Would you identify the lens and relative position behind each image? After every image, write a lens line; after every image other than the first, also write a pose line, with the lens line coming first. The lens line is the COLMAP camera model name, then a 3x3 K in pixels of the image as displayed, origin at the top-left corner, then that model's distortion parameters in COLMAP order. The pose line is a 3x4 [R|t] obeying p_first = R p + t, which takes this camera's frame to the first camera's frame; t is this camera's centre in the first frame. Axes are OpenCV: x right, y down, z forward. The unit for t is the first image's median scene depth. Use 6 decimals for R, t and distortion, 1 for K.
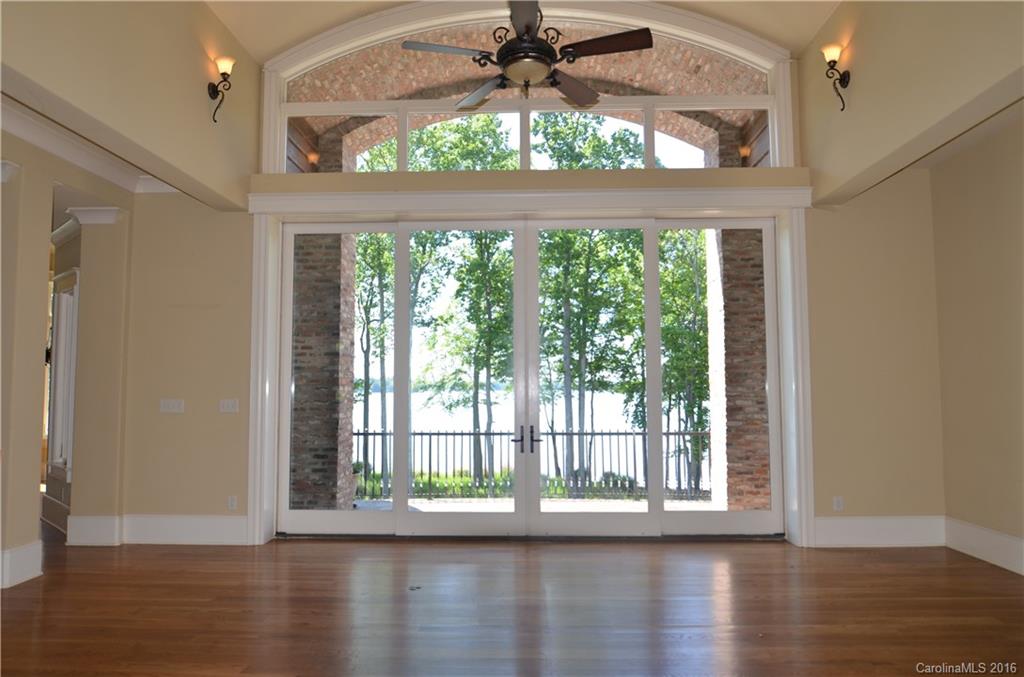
lens RADIAL K [[708.9, 0, 517.7], [0, 708.9, 335.3], [0, 0, 1]] dist [-0.020223, -0.006234]
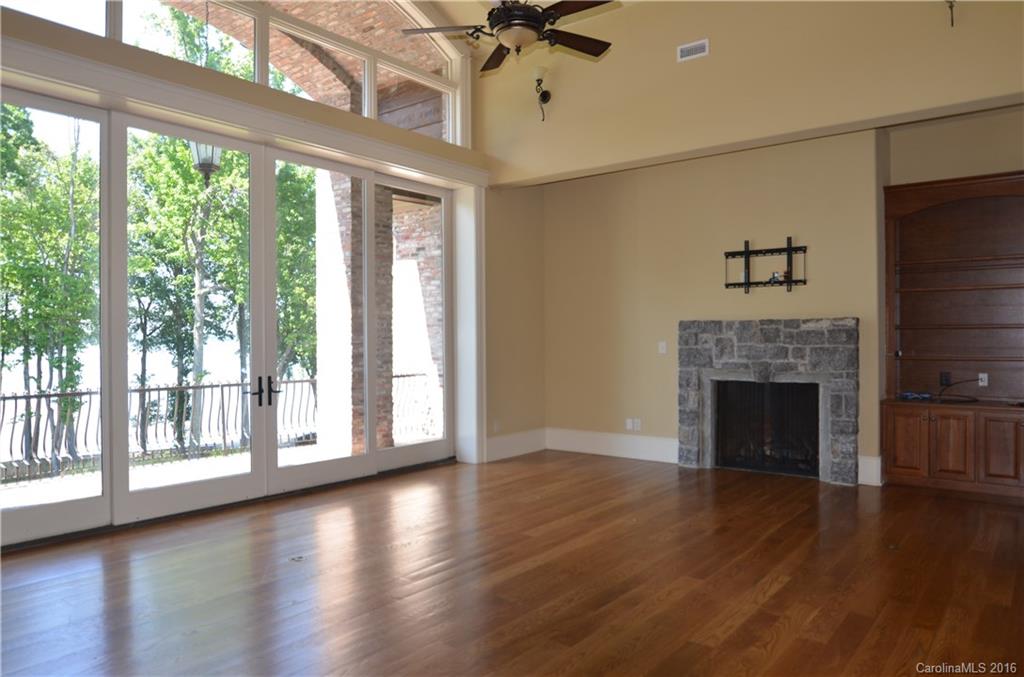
lens RADIAL K [[708.9, 0, 516.1], [0, 708.9, 341.9], [0, 0, 1]] dist [-0.020223, -0.006234]
pose [[0.580688, 0.000182, 0.814126, -0.437742], [-0.060873, 0.997210, 0.043195, 0.021565], [-0.811848, -0.074641, 0.579079, 0.181881]]
